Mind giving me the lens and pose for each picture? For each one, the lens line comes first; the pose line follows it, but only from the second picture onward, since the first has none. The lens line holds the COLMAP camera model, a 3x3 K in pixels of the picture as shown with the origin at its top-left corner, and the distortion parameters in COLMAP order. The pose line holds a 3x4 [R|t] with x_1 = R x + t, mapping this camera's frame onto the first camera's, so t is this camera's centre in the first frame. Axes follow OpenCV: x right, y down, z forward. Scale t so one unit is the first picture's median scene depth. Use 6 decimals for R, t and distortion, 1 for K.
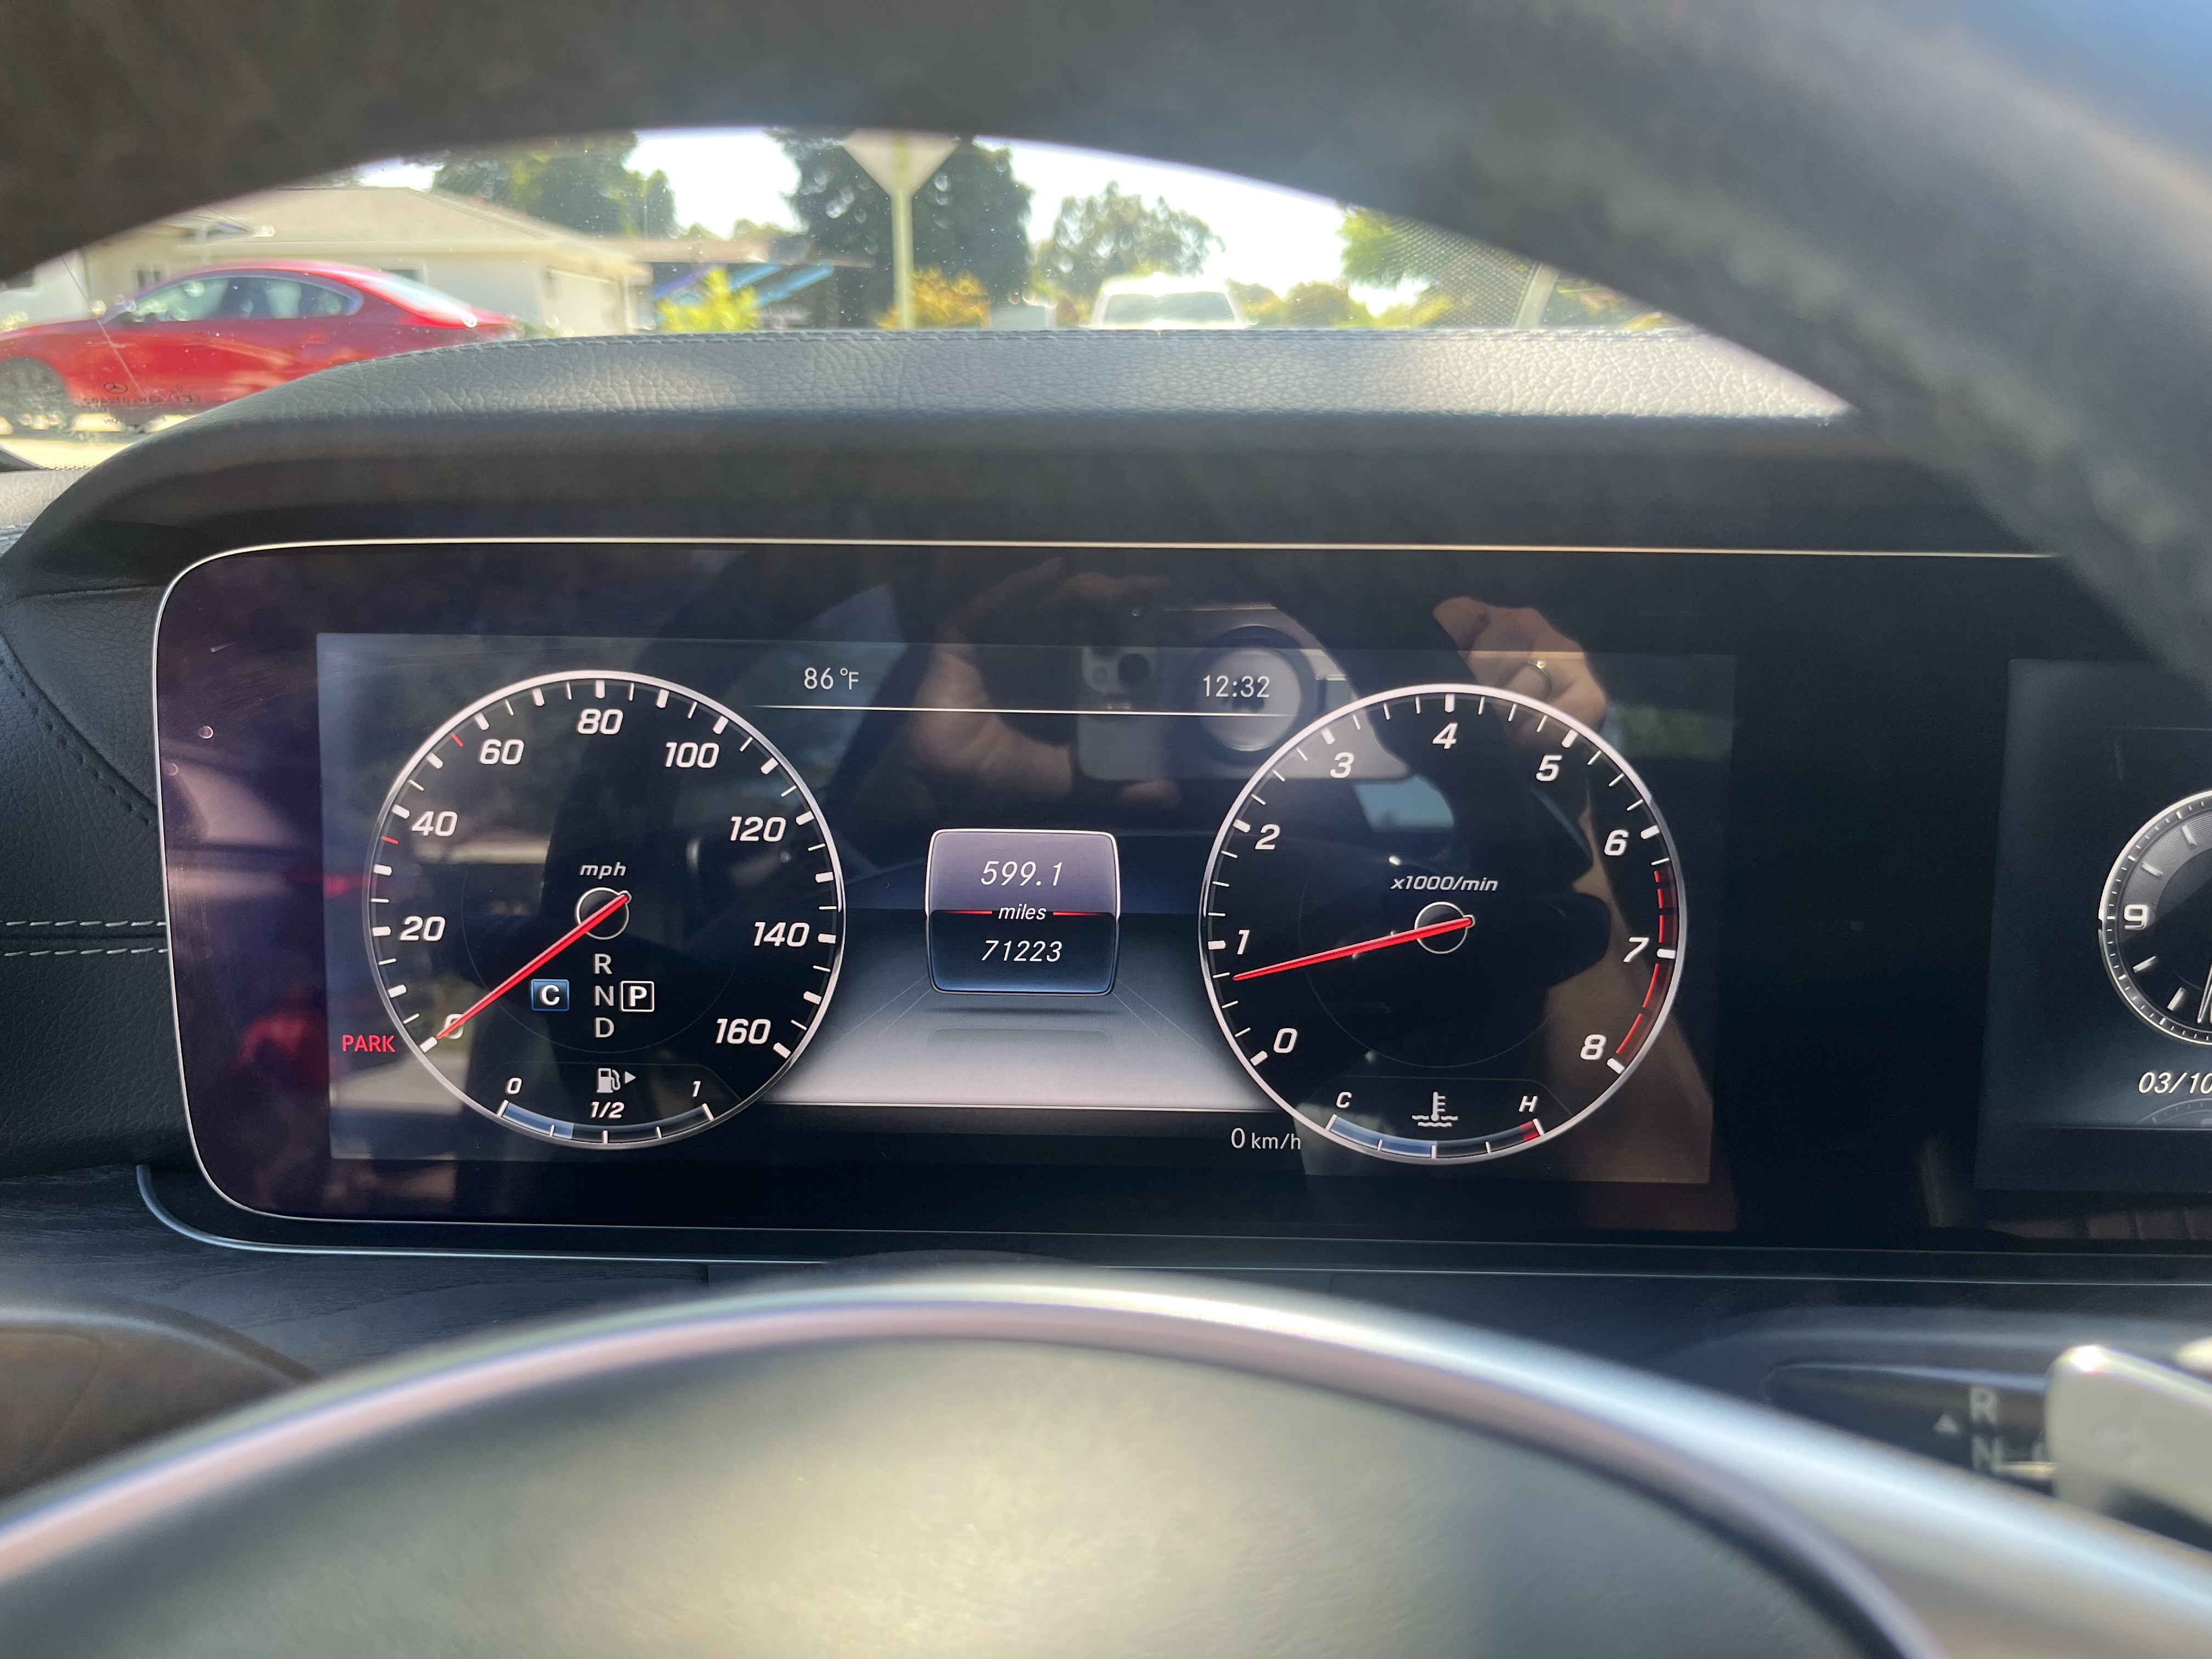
lens RADIAL K [[1701.9, 0, 1113.7], [0, 1701.9, 836.9], [0, 0, 1]] dist [0.031737, -0.034328]
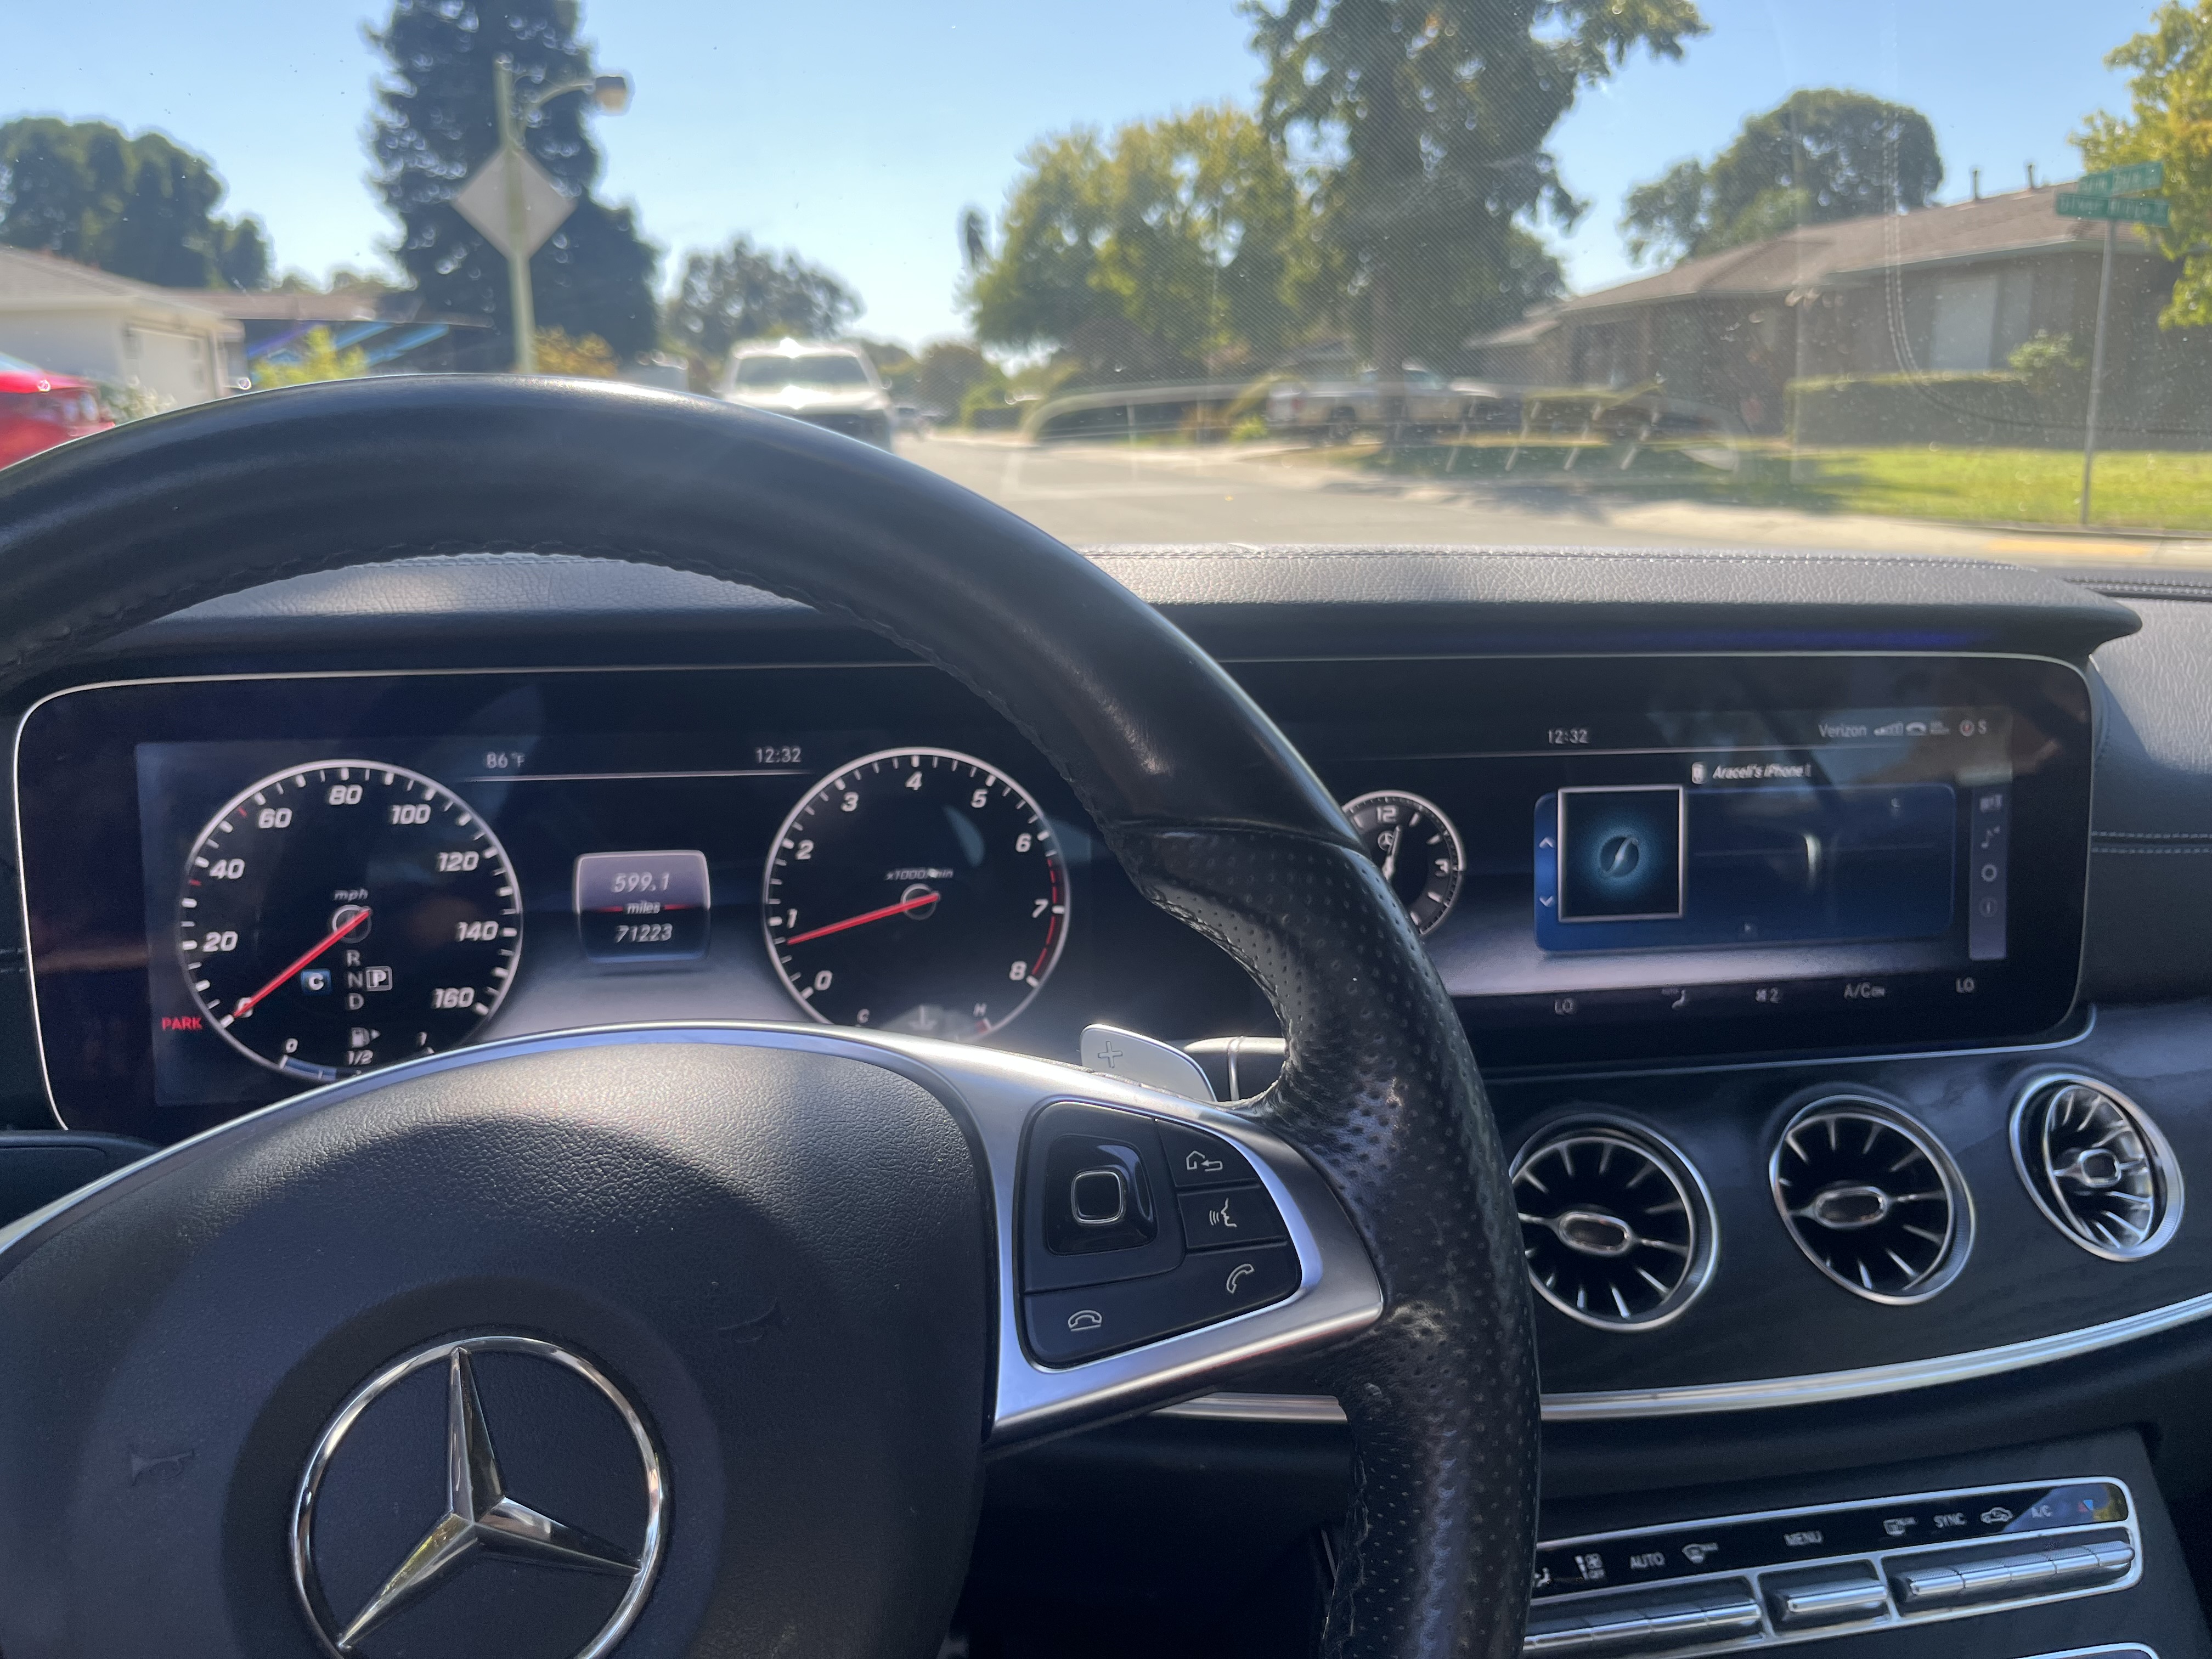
lens RADIAL K [[1701.9, 0, 1113.7], [0, 1701.9, 836.9], [0, 0, 1]] dist [0.031737, -0.034328]
pose [[0.979422, -0.047970, 0.196037, 0.061337], [0.054121, 0.998192, -0.026137, 0.043685], [-0.194429, 0.036209, 0.980248, -0.586891]]
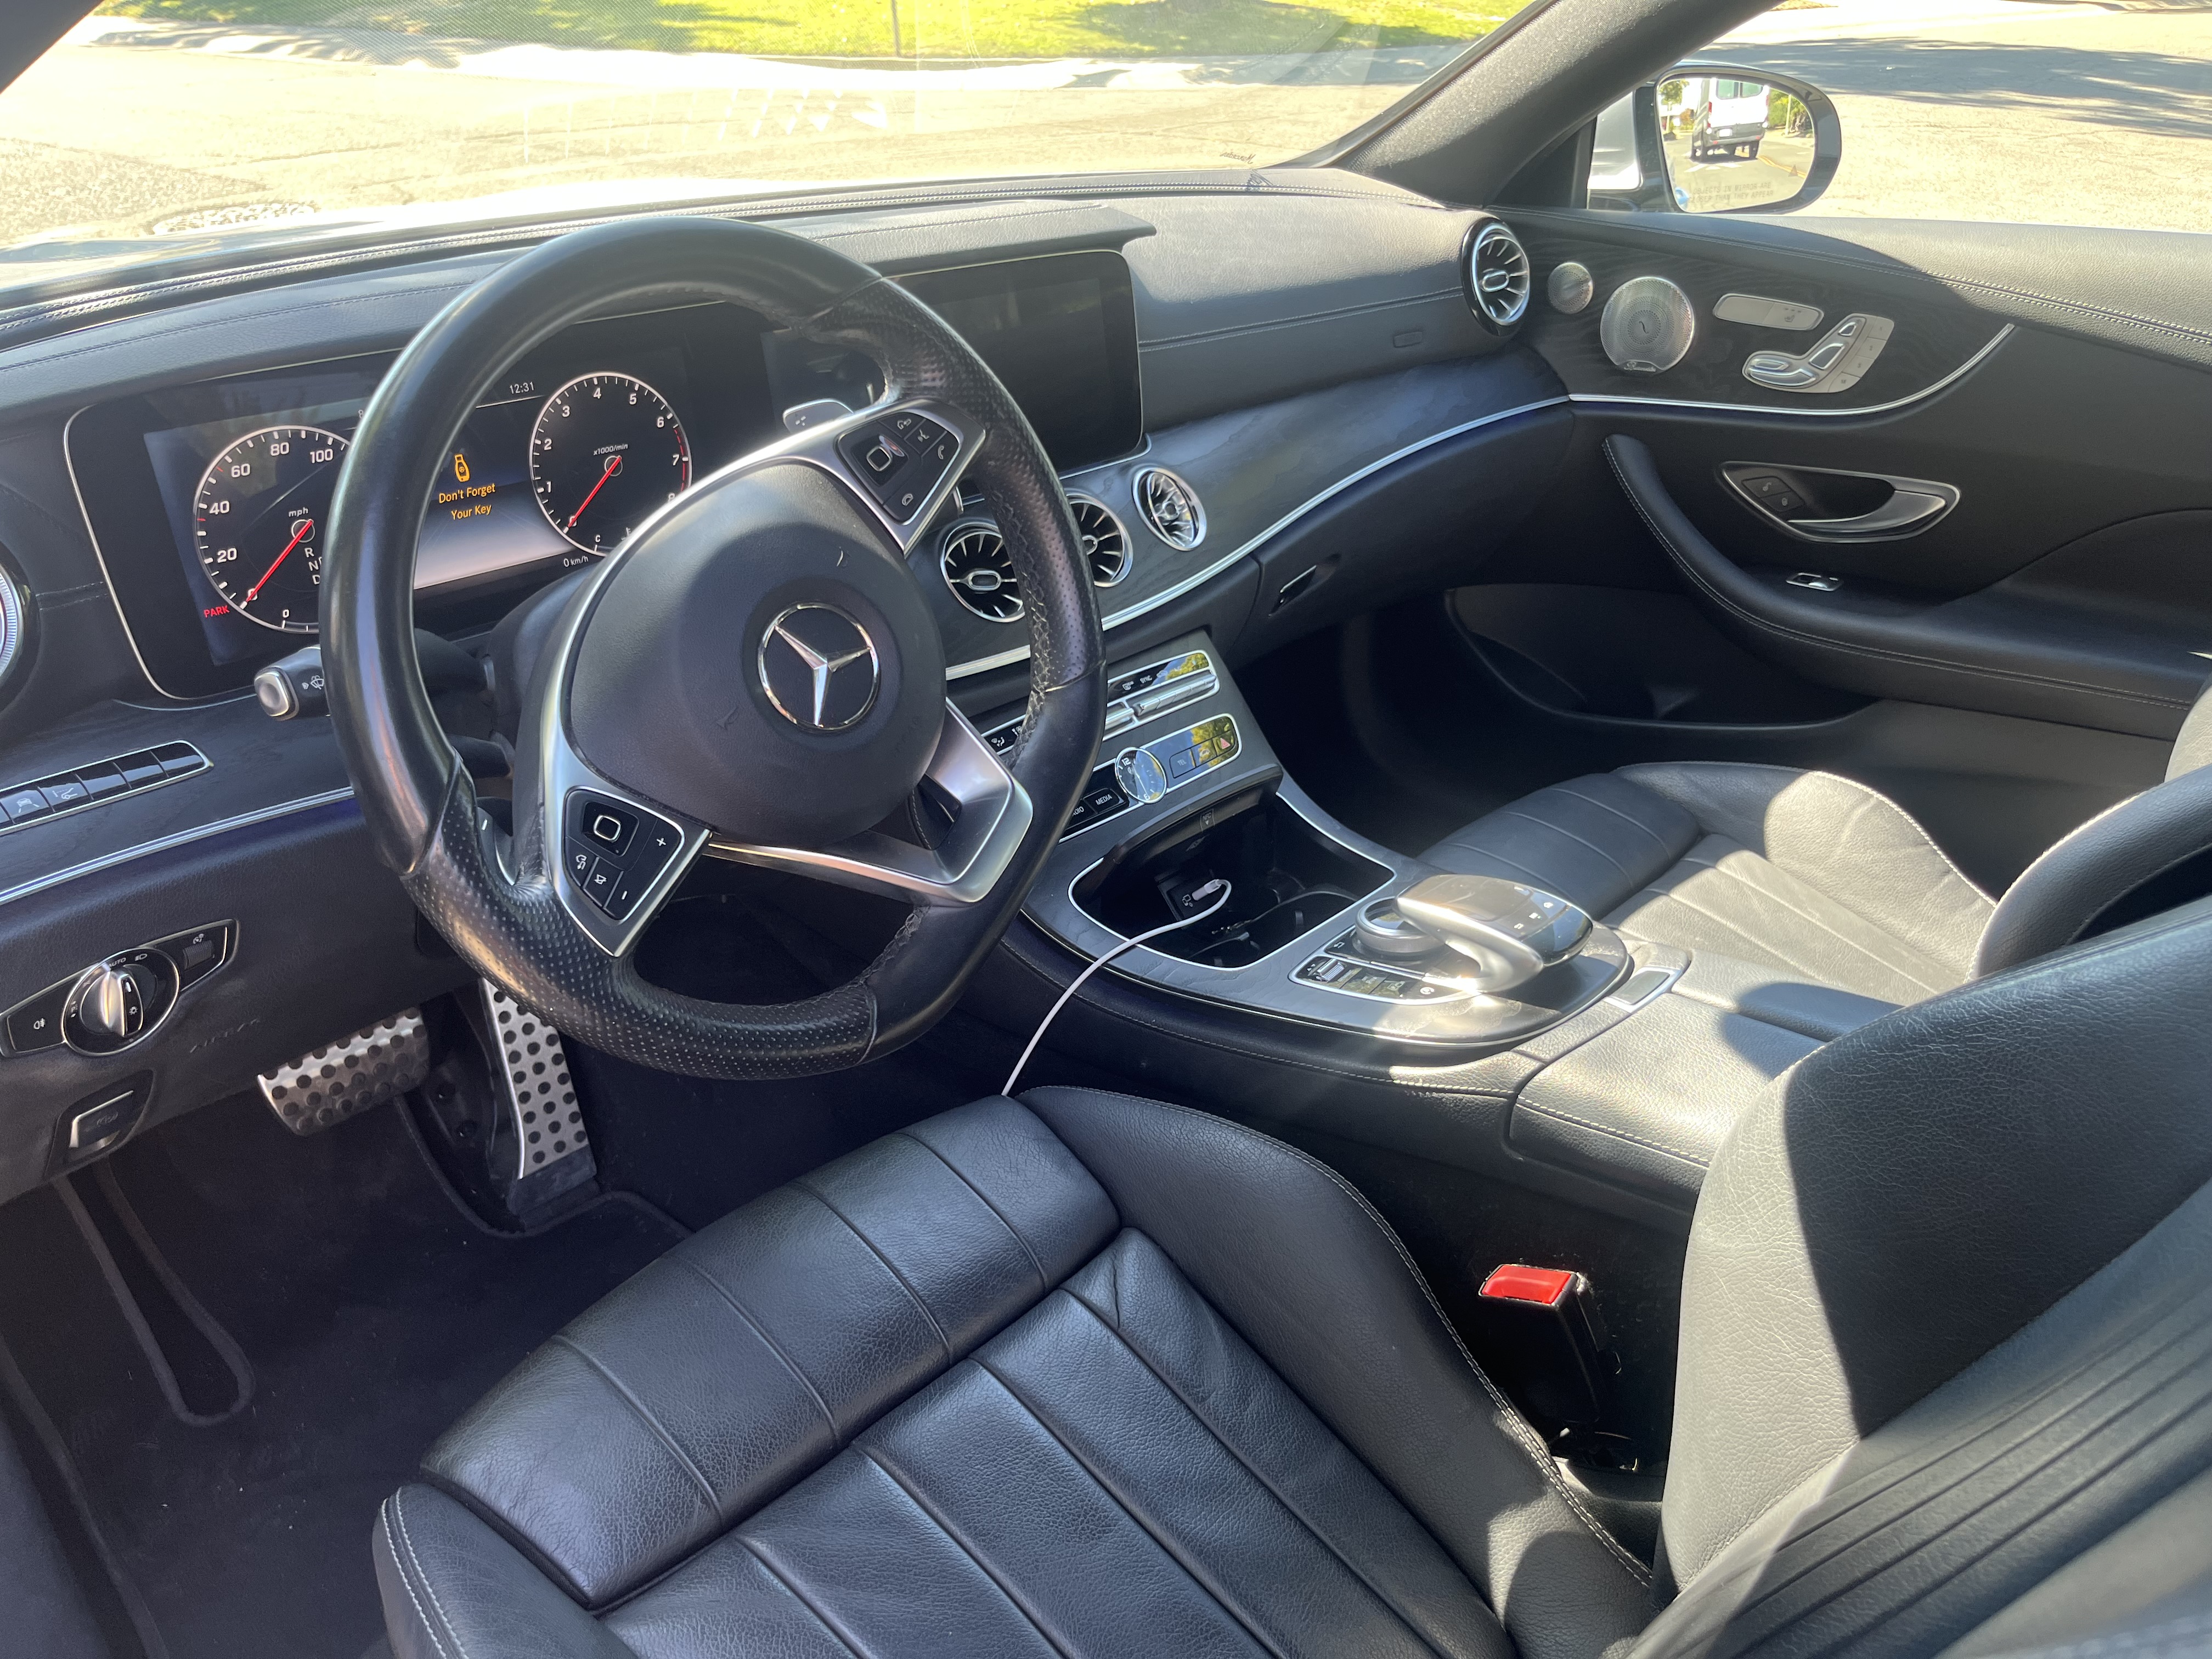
lens RADIAL K [[1701.9, 0, 1113.7], [0, 1701.9, 836.9], [0, 0, 1]] dist [0.031737, -0.034328]
pose [[0.672277, -0.343642, 0.655709, -1.239422], [0.197165, 0.936856, 0.288838, -0.021255], [-0.713562, -0.064896, 0.697580, -1.476287]]
